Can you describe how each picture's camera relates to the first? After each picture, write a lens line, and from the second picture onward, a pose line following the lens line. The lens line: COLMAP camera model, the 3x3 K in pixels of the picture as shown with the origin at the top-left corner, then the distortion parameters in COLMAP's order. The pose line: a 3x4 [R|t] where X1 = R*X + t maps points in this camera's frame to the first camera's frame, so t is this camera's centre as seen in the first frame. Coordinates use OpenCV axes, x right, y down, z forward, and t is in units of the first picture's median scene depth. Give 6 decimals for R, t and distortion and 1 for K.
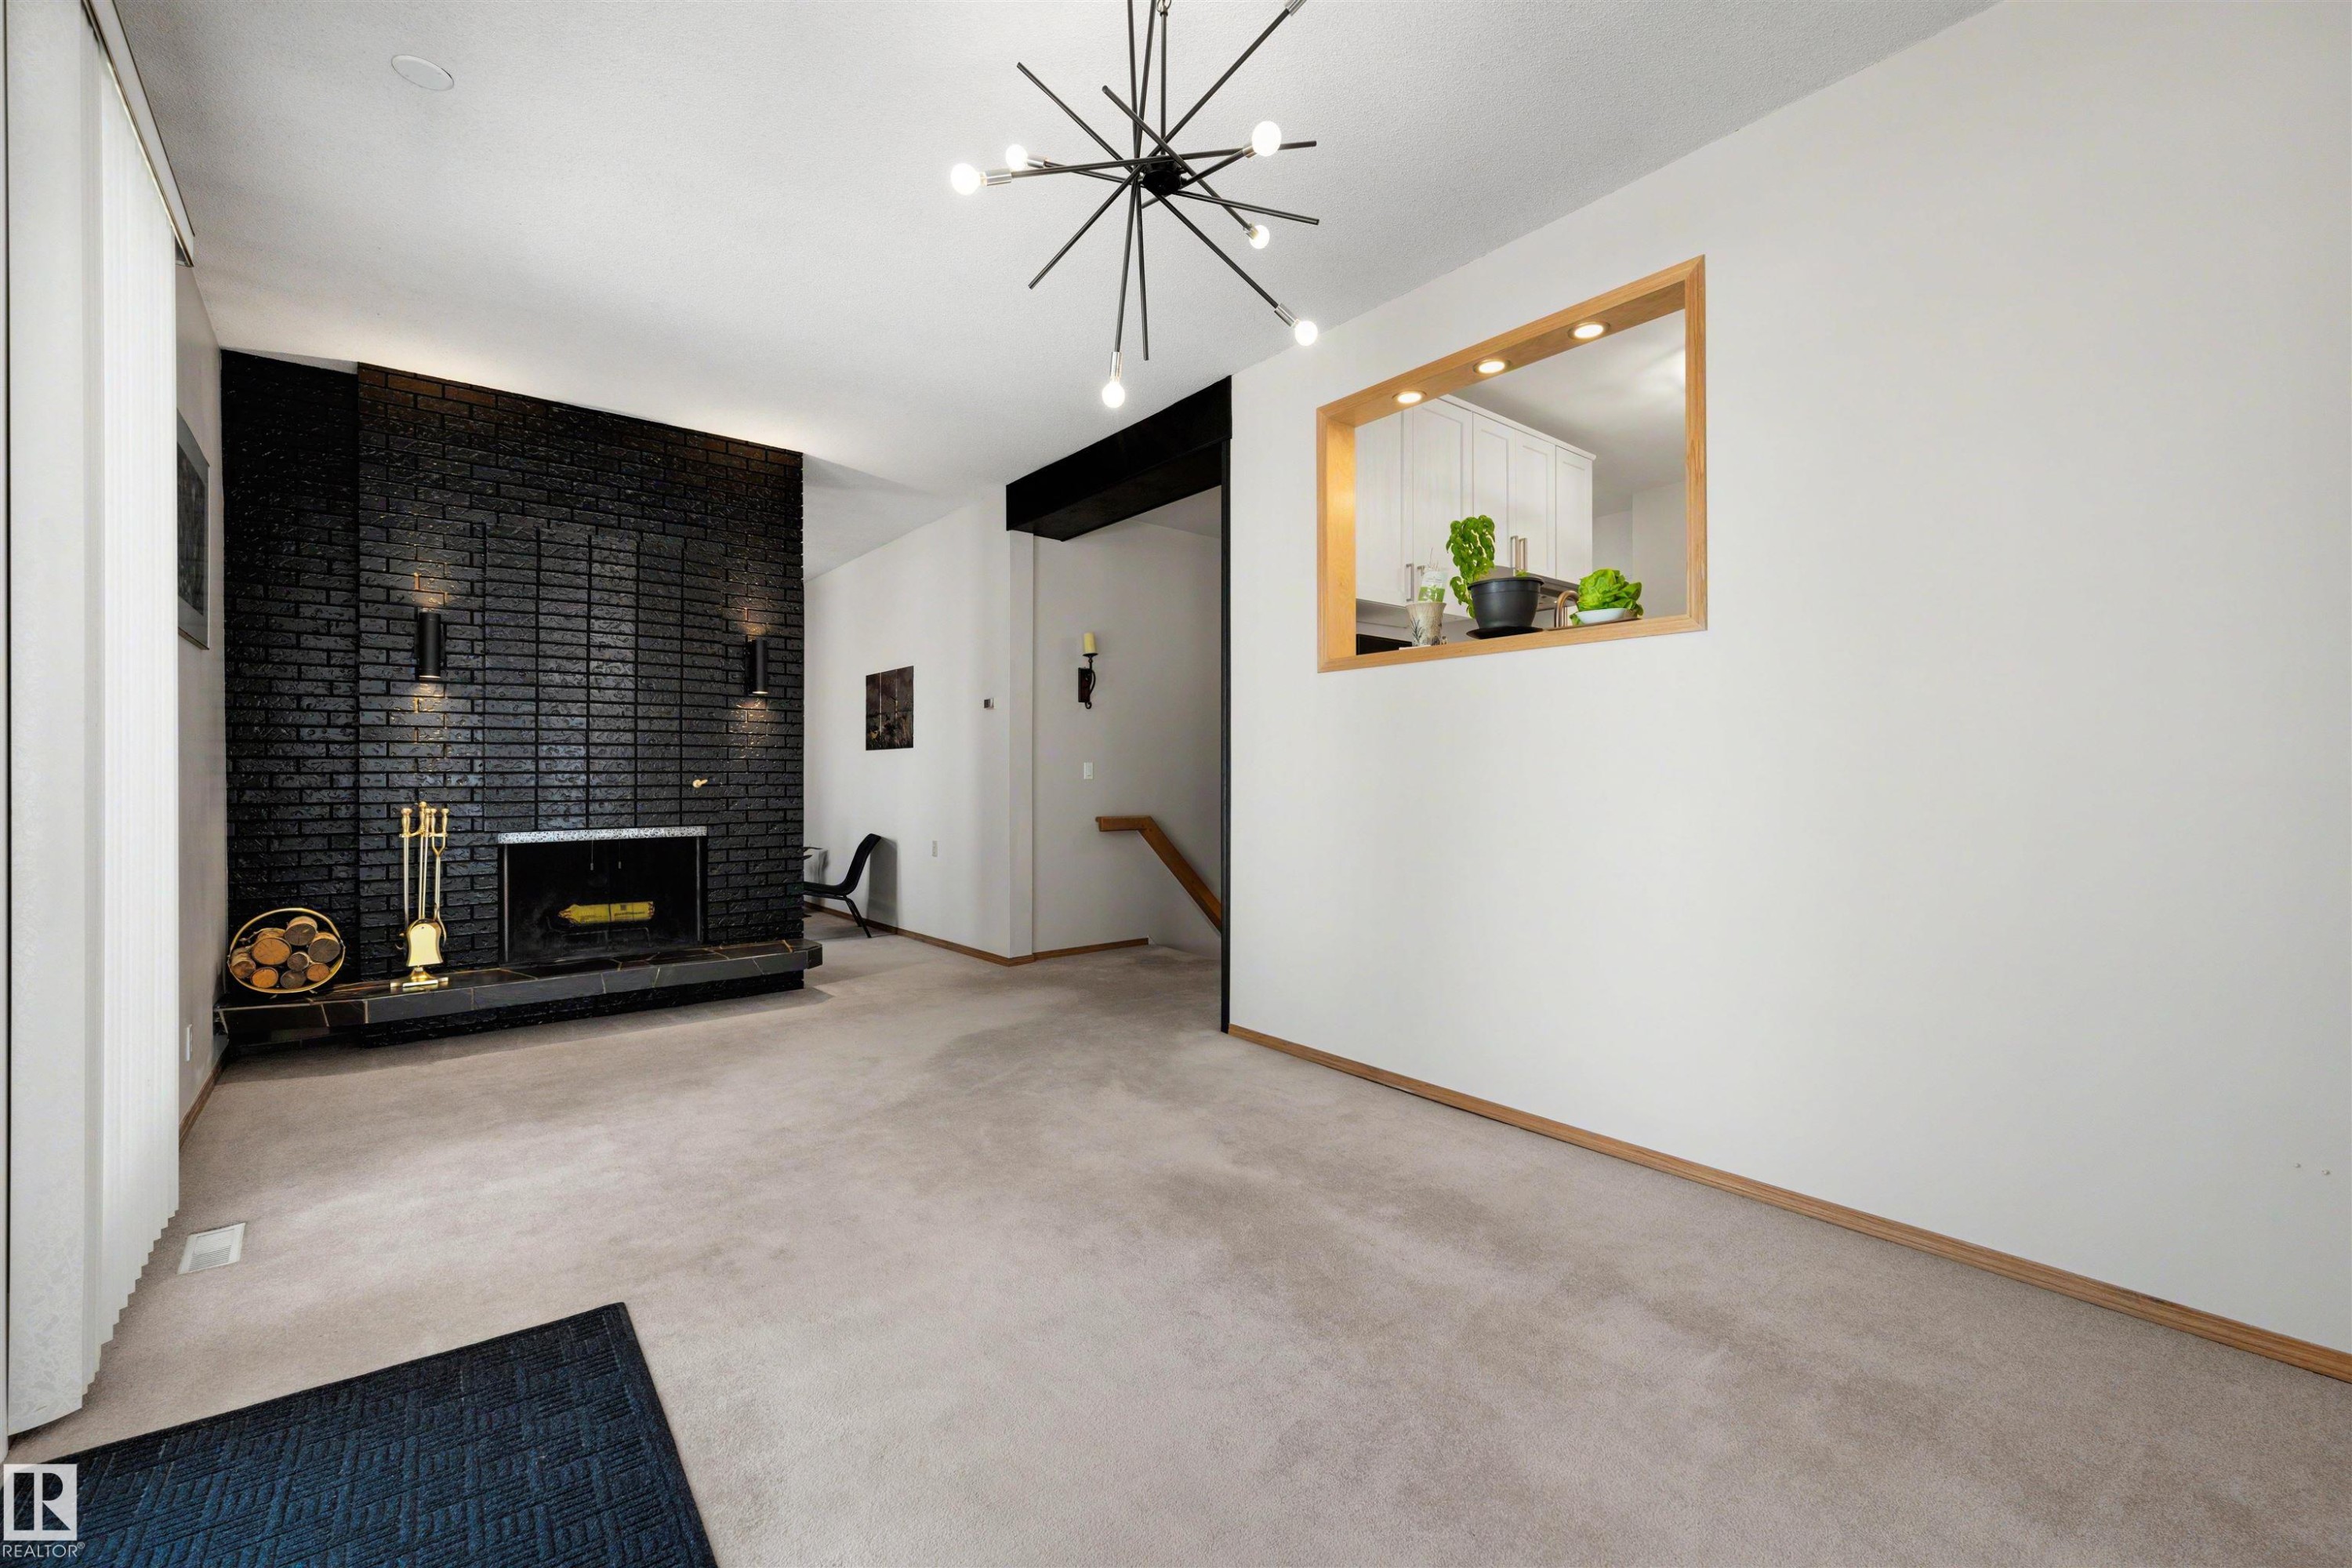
lens RADIAL K [[972.4, 0, 1163.7], [0, 972.4, 778.8], [0, 0, 1]] dist [0.001573, -0.000471]
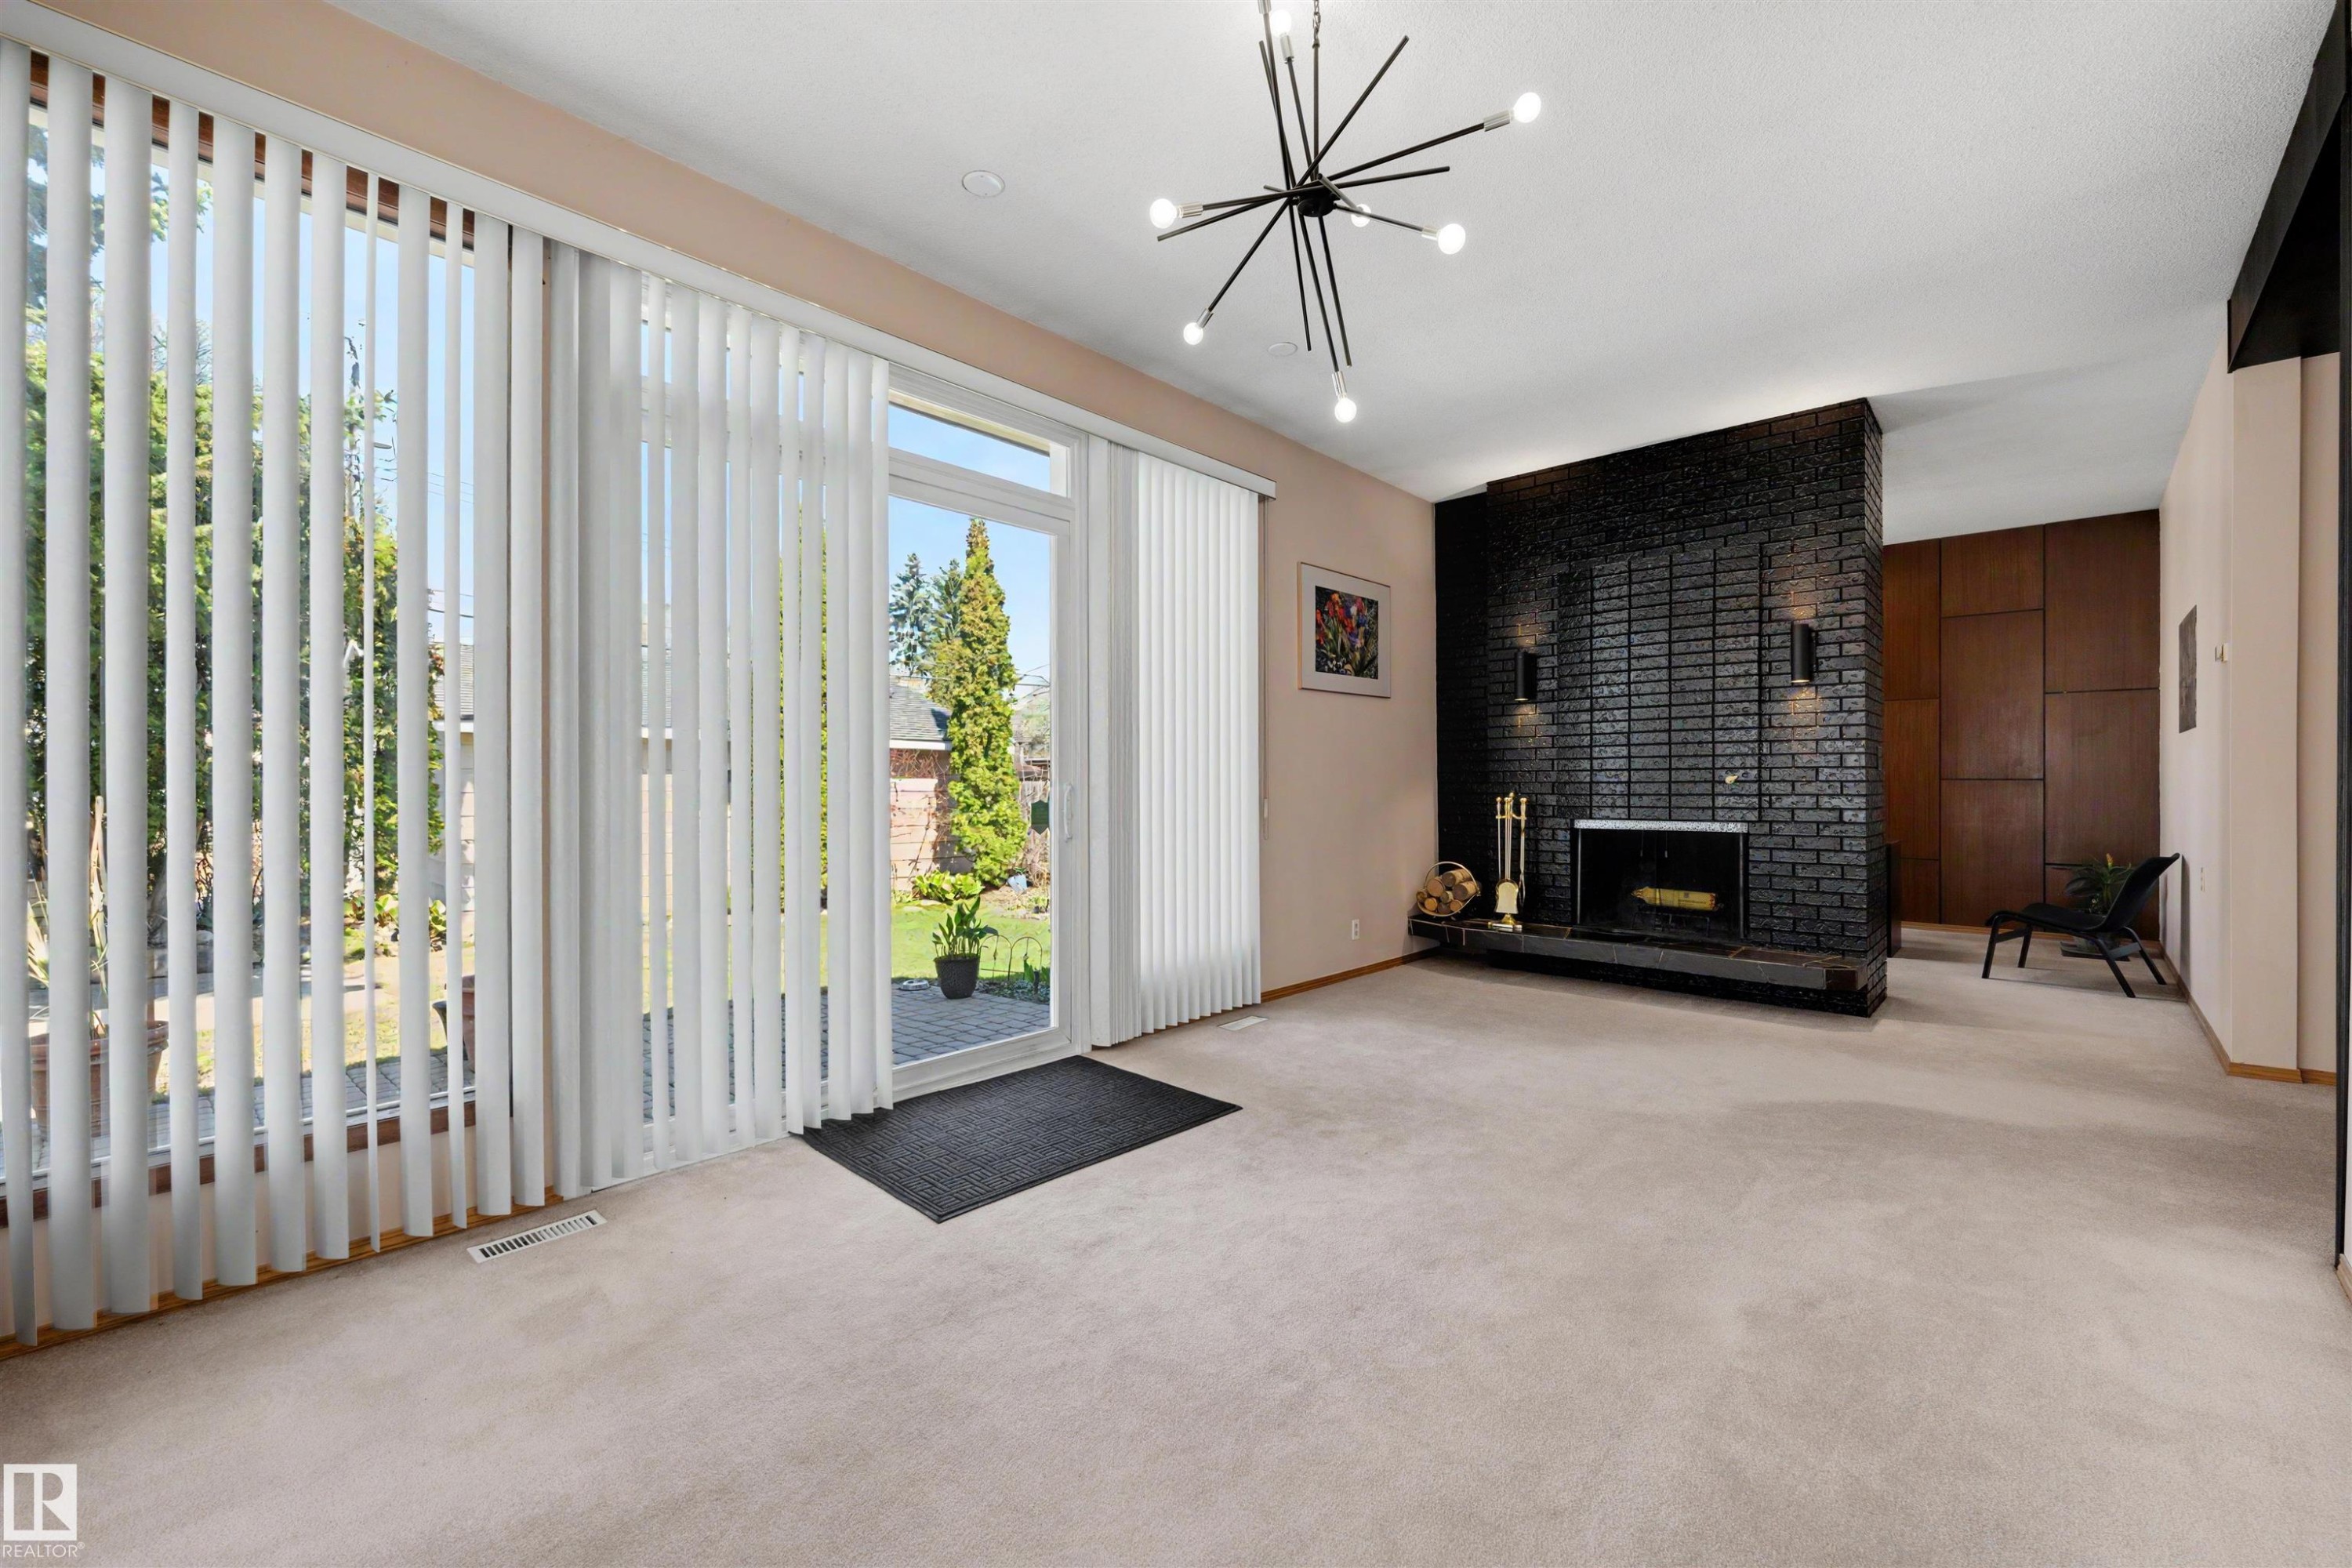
lens RADIAL K [[972.4, 0, 1178.1], [0, 972.4, 780.1], [0, 0, 1]] dist [0.001573, -0.000471]
pose [[0.141216, 0.000532, -0.989979, 0.461359], [0.002732, 0.999996, 0.000927, 0.003064], [0.989975, -0.002836, 0.141214, 0.315855]]
